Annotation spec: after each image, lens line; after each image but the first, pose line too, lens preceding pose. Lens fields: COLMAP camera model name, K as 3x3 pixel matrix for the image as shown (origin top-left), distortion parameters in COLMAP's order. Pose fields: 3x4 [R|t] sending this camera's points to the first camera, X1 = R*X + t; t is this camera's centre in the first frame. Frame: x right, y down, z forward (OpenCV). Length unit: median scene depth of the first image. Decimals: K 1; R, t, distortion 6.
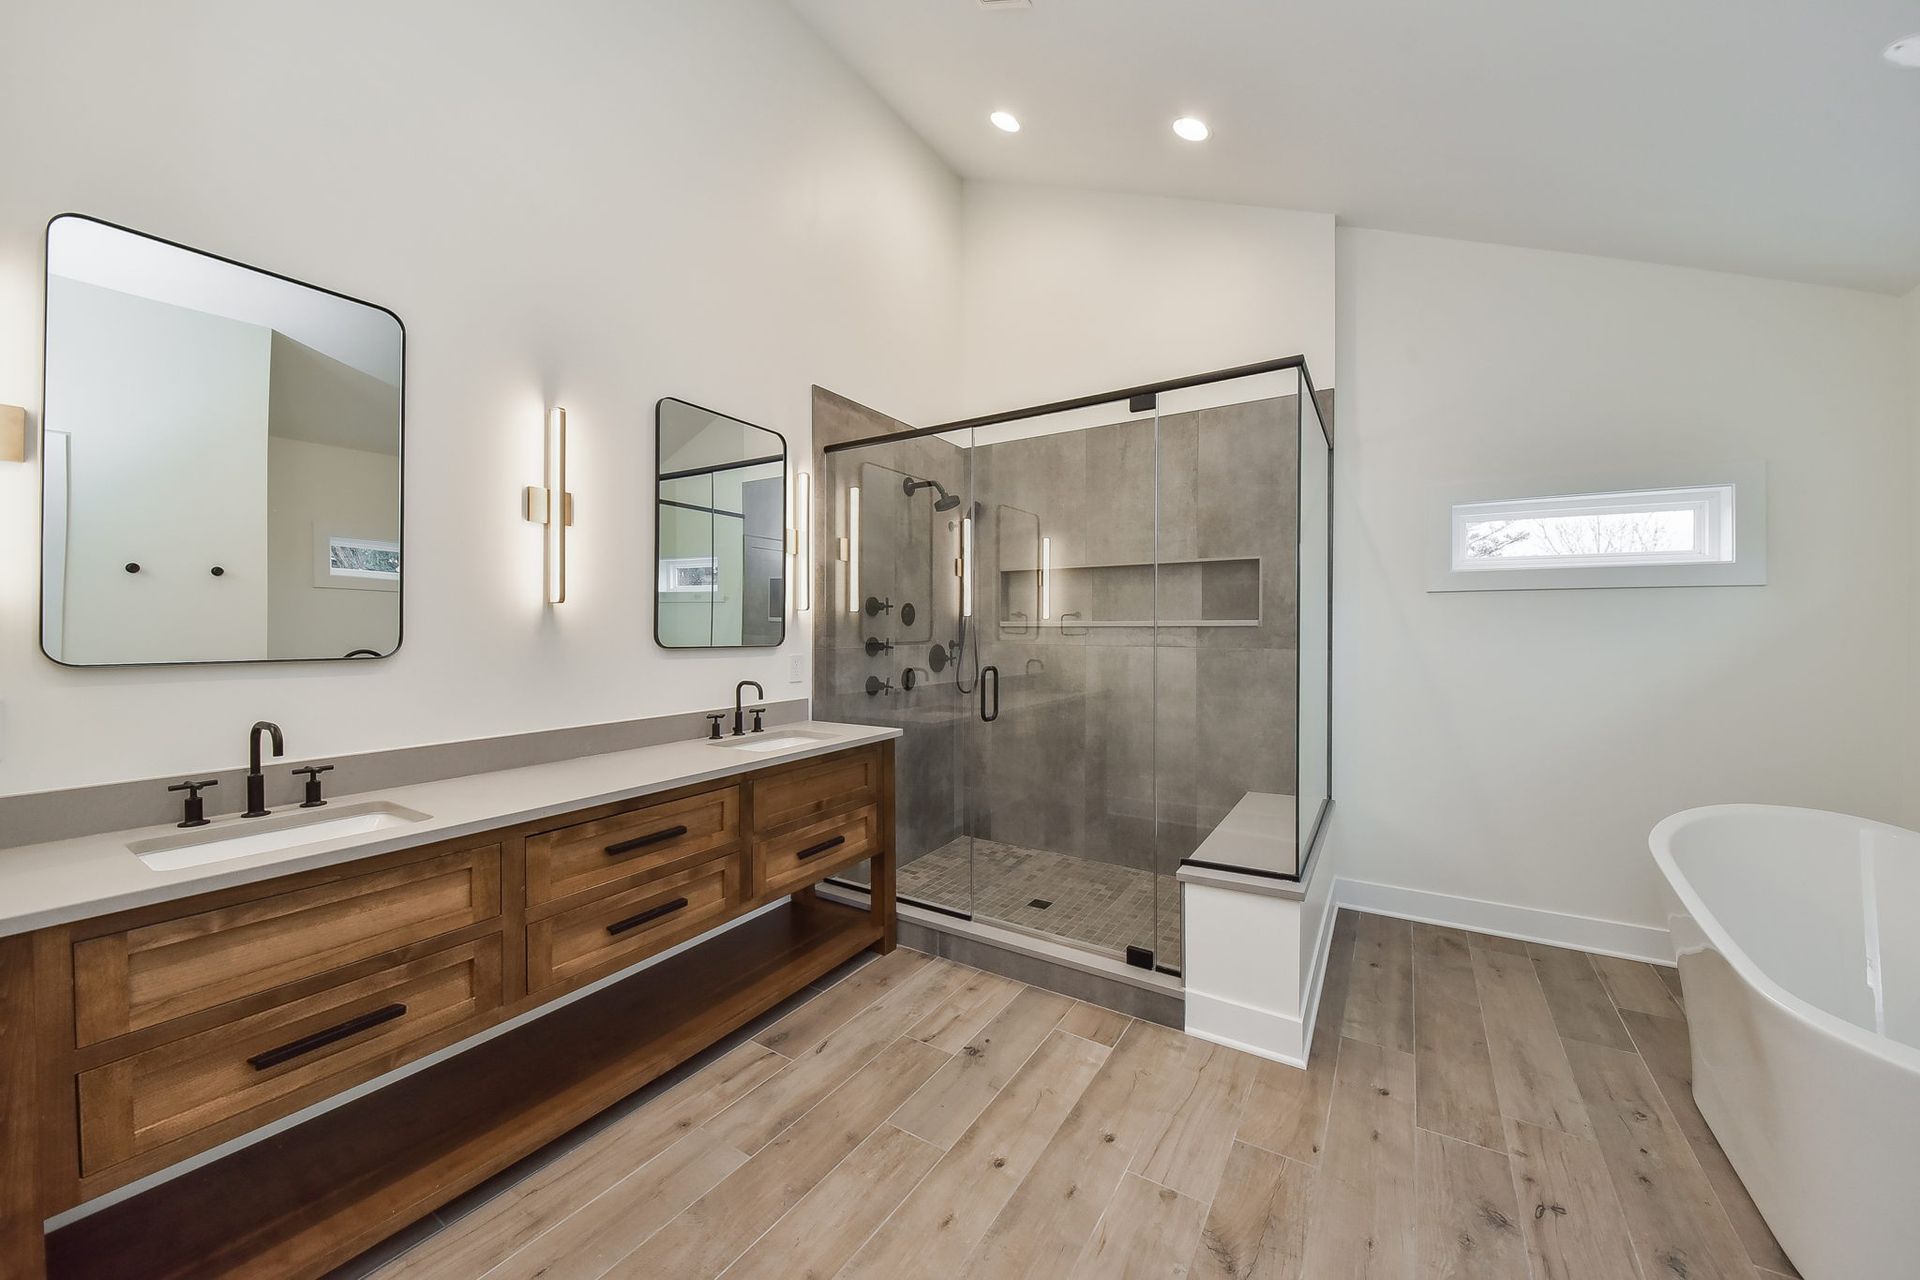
lens RADIAL K [[699.5, 0, 960.0], [0, 699.5, 640.0], [0, 0, 1]] dist [0.001533, -0.009083]
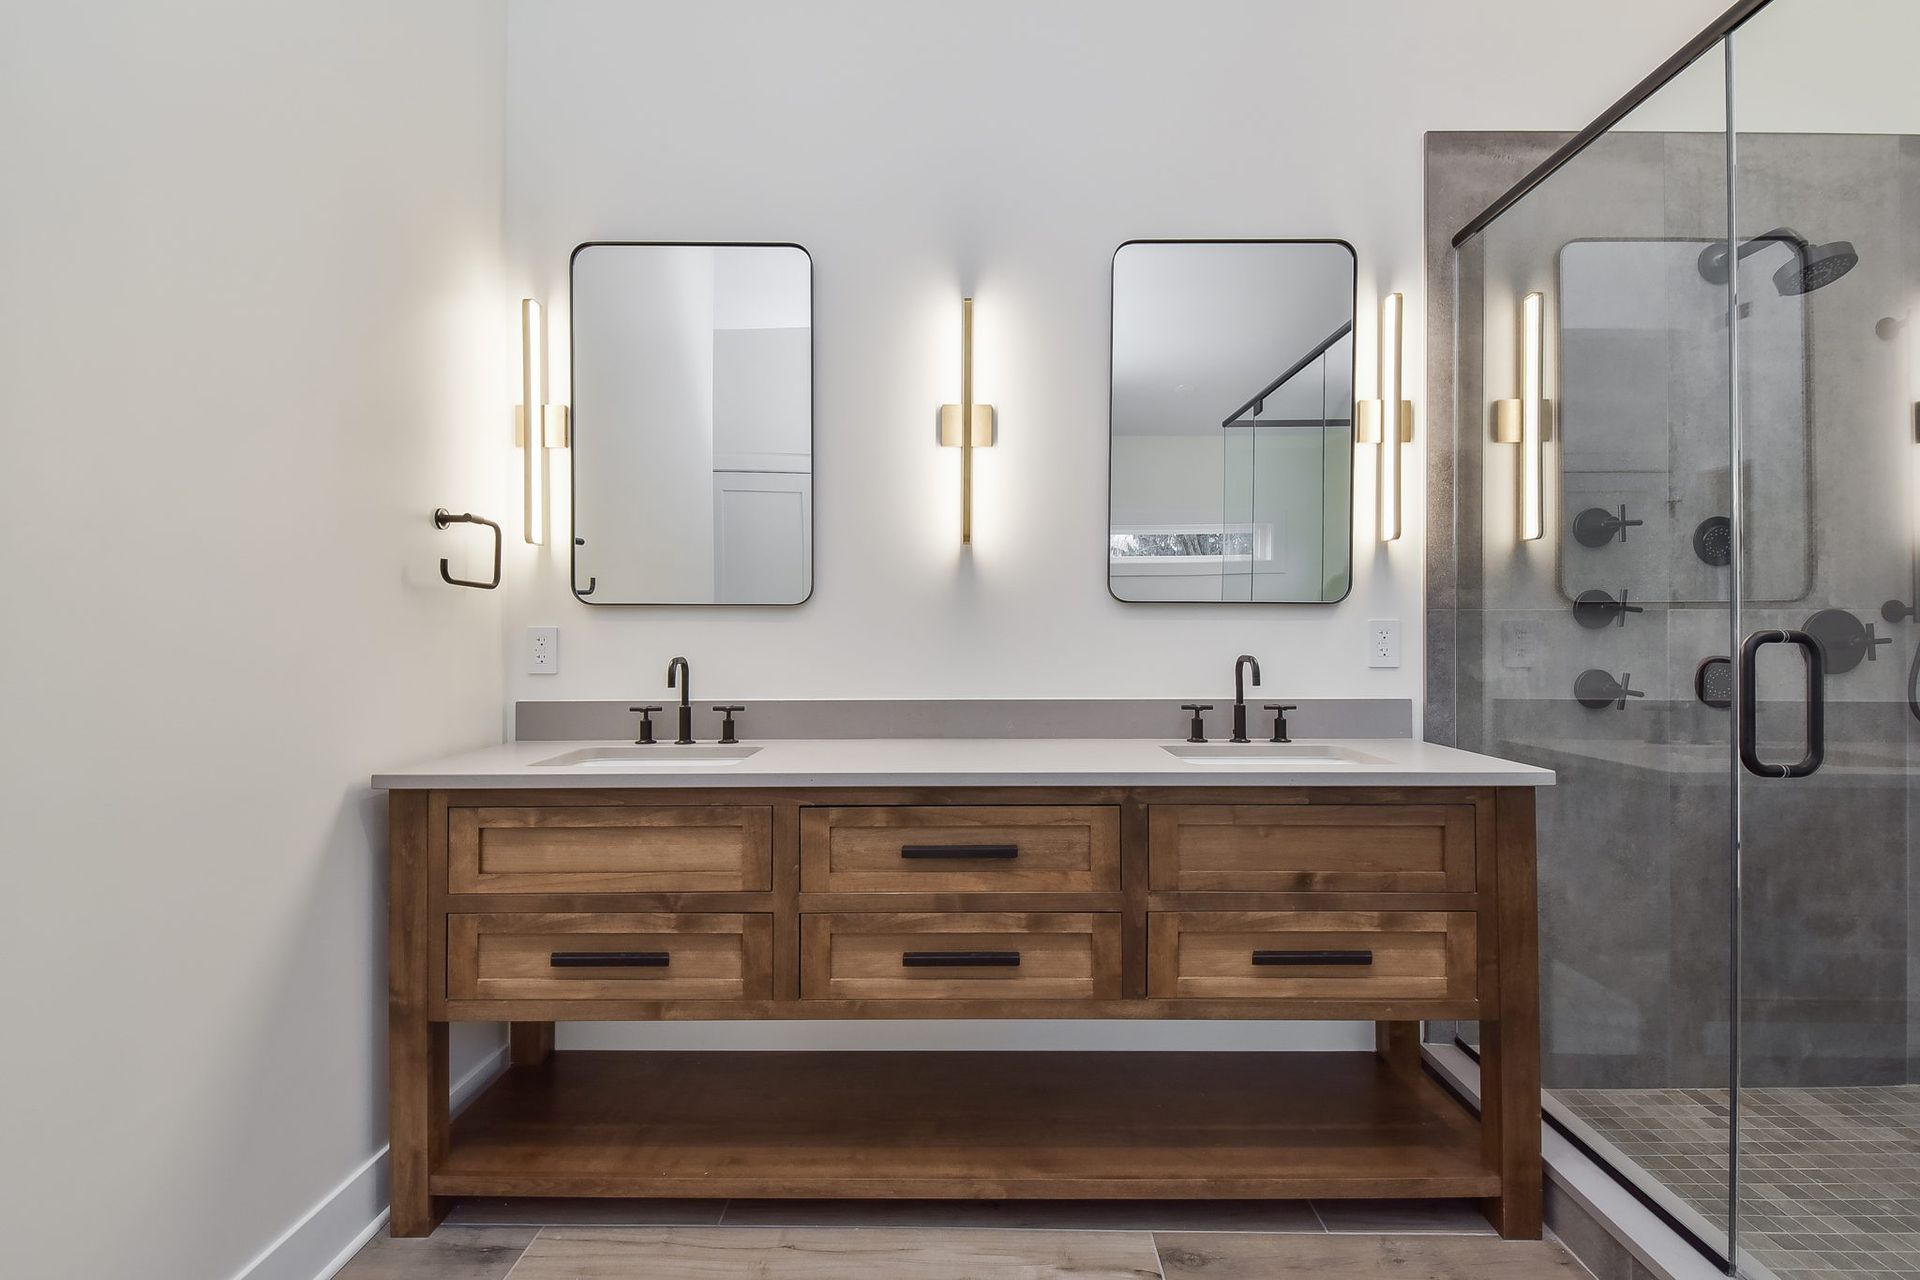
lens RADIAL K [[879.7, 0, 957.4], [0, 879.7, 634.1], [0, 0, 1]] dist [0.039574, -0.022067]
pose [[0.521600, 0.002839, -0.853186, 0.283094], [-0.015335, 0.999864, -0.006048, 0.059573], [0.853053, 0.016239, 0.521572, 0.456347]]
